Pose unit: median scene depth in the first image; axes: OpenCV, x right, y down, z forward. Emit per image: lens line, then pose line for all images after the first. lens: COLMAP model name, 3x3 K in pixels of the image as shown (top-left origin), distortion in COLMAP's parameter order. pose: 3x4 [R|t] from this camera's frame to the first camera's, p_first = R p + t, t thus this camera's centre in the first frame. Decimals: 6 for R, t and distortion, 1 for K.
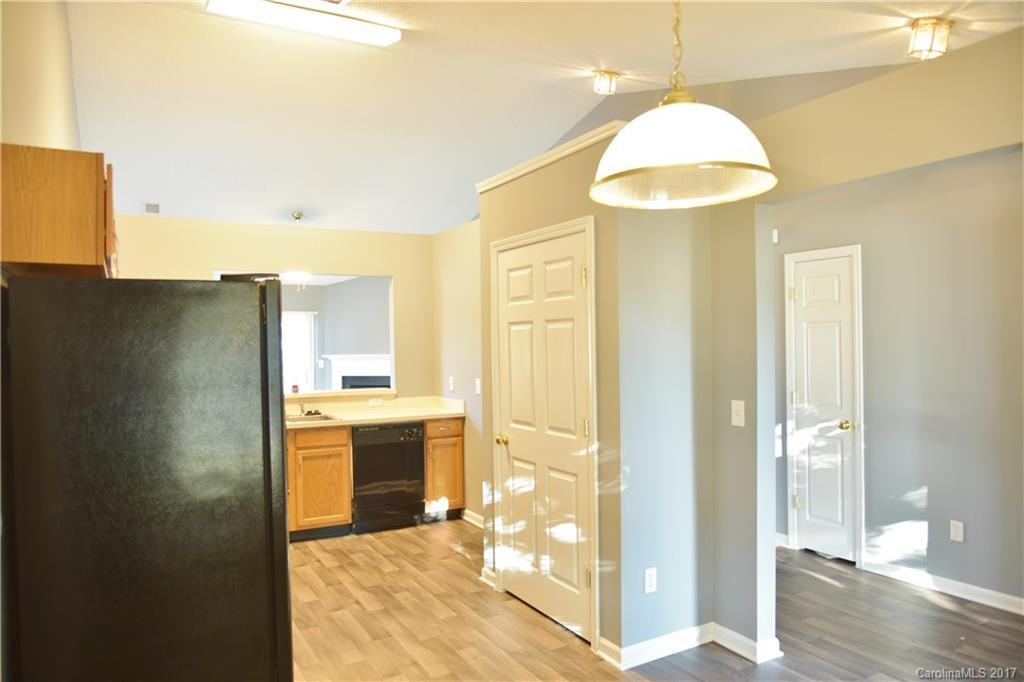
lens RADIAL K [[696.4, 0, 512.0], [0, 696.4, 341.0], [0, 0, 1]] dist [-0.043682, -0.001872]
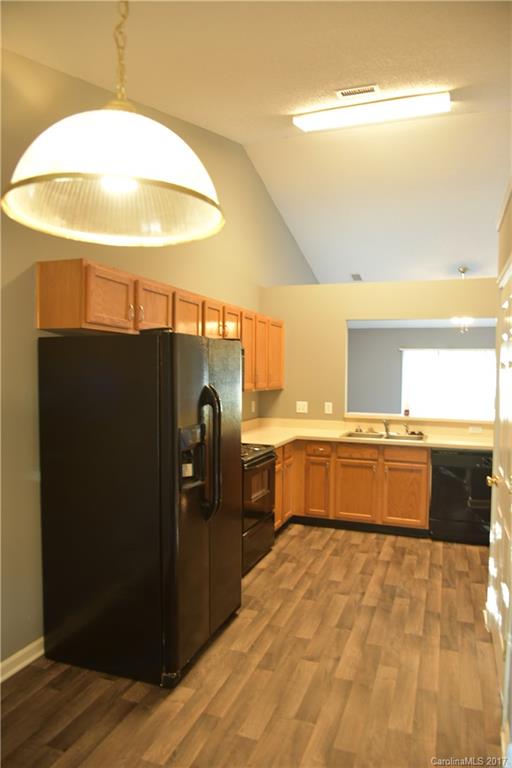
lens RADIAL K [[527.4, 0, 256.0], [0, 527.4, 384.0], [0, 0, 1]] dist [-0.007200, -0.001891]
pose [[0.656123, 0.039105, -0.753640, 0.252538], [-0.018393, 0.999189, 0.035833, -0.013219], [0.754430, -0.009649, 0.656310, 0.195520]]
